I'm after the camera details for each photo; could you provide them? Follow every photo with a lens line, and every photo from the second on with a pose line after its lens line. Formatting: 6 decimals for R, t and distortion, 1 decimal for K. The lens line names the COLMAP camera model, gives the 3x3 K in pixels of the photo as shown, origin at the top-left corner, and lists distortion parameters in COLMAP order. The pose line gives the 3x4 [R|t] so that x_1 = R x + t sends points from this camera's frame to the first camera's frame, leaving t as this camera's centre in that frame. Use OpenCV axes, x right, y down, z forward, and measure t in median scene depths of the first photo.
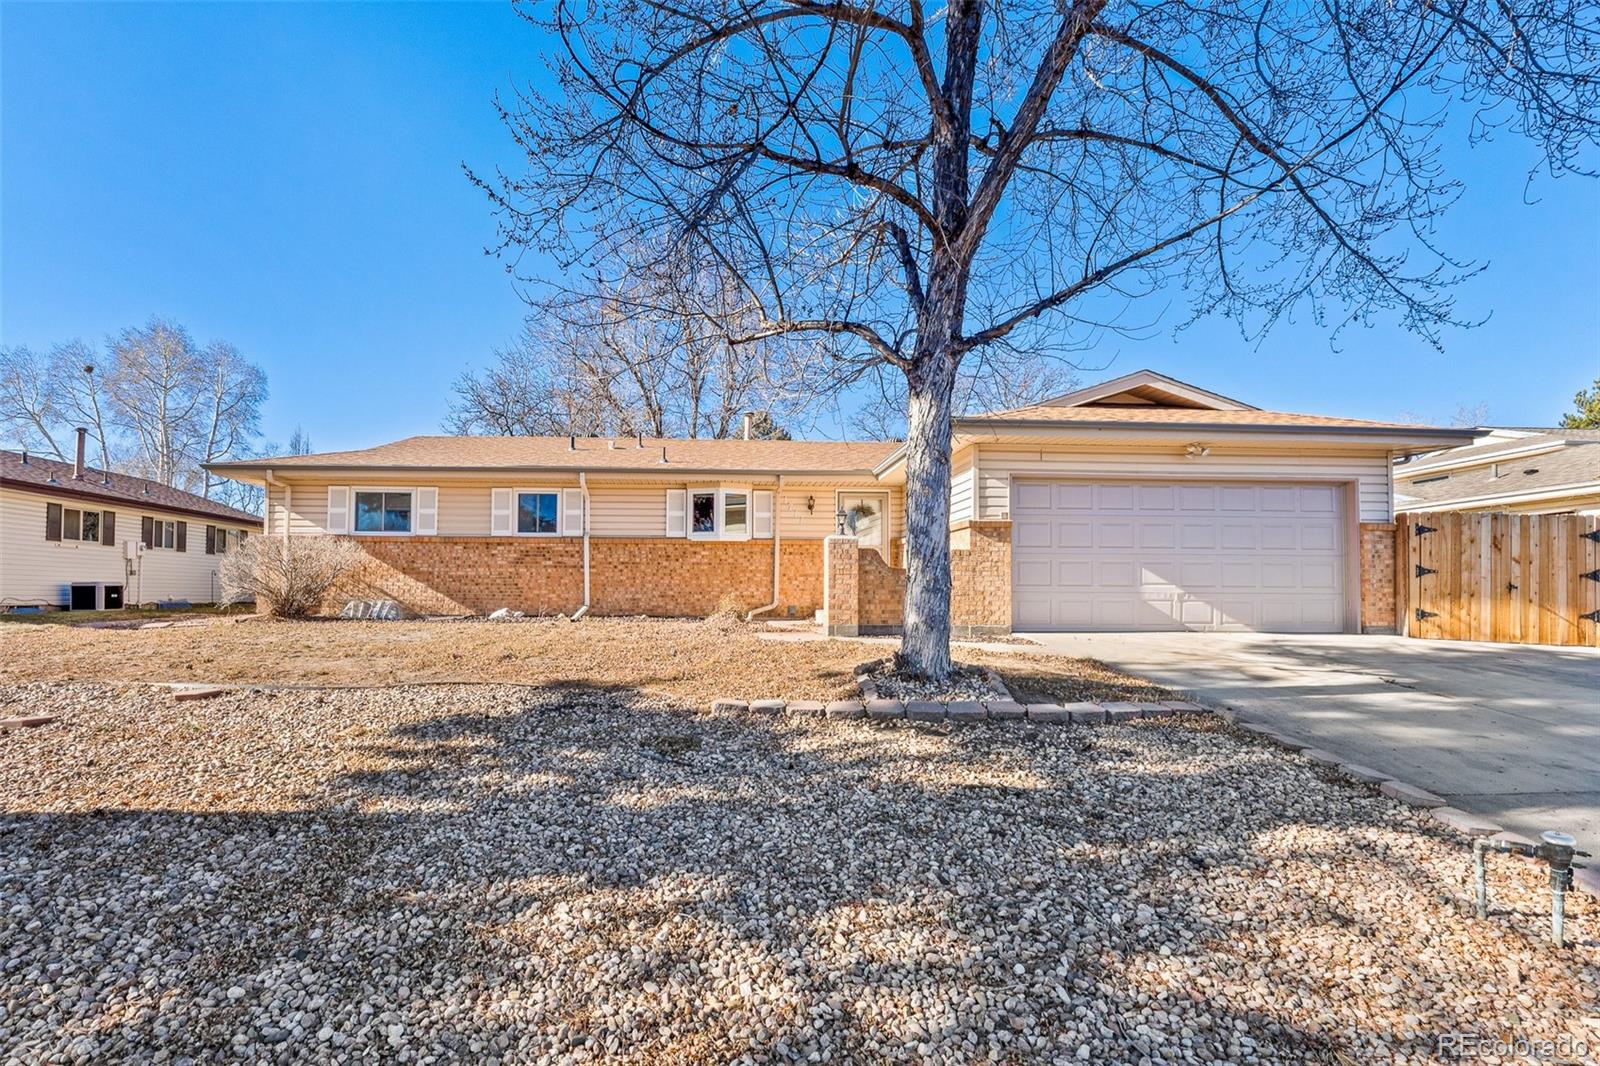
lens RADIAL K [[695.0, 0, 765.0], [0, 695.0, 602.3], [0, 0, 1]] dist [-0.005492, -0.000198]
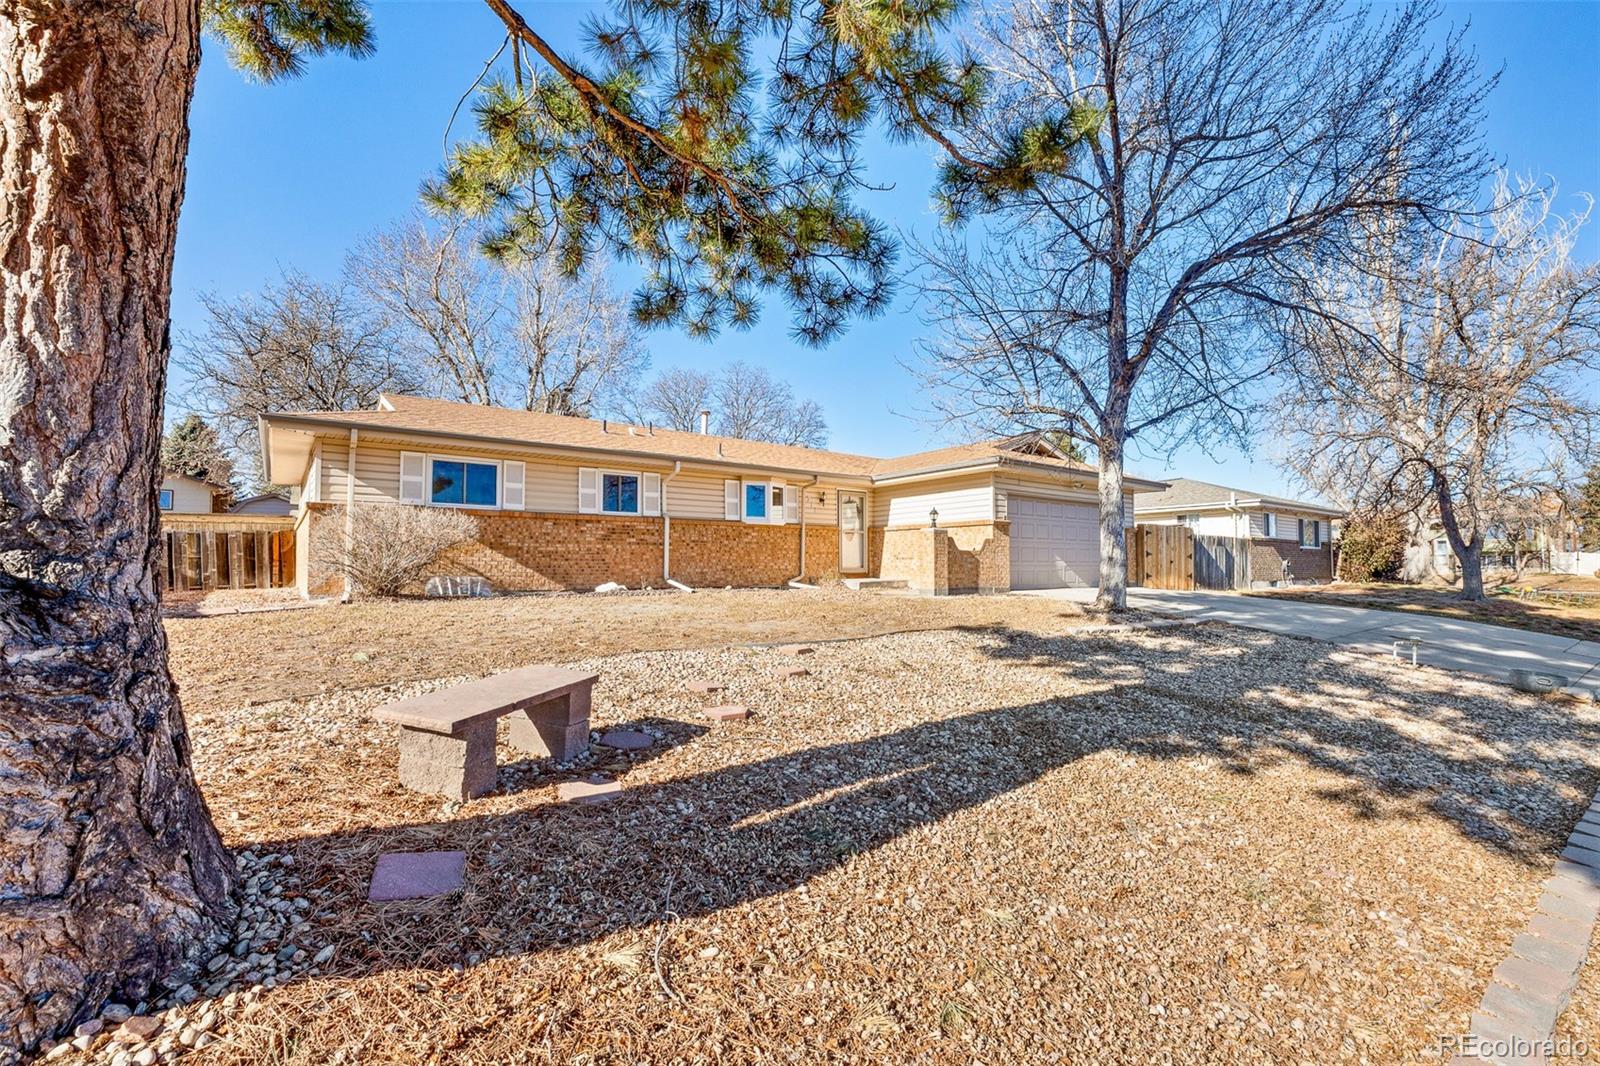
lens RADIAL K [[661.2, 0, 804.5], [0, 661.2, 568.4], [0, 0, 1]] dist [0.000632, 0.000027]
pose [[0.831635, -0.006776, 0.555281, -0.667380], [0.011363, 0.999924, -0.004815, -0.004499], [-0.555206, 0.010314, 0.831649, -0.007747]]
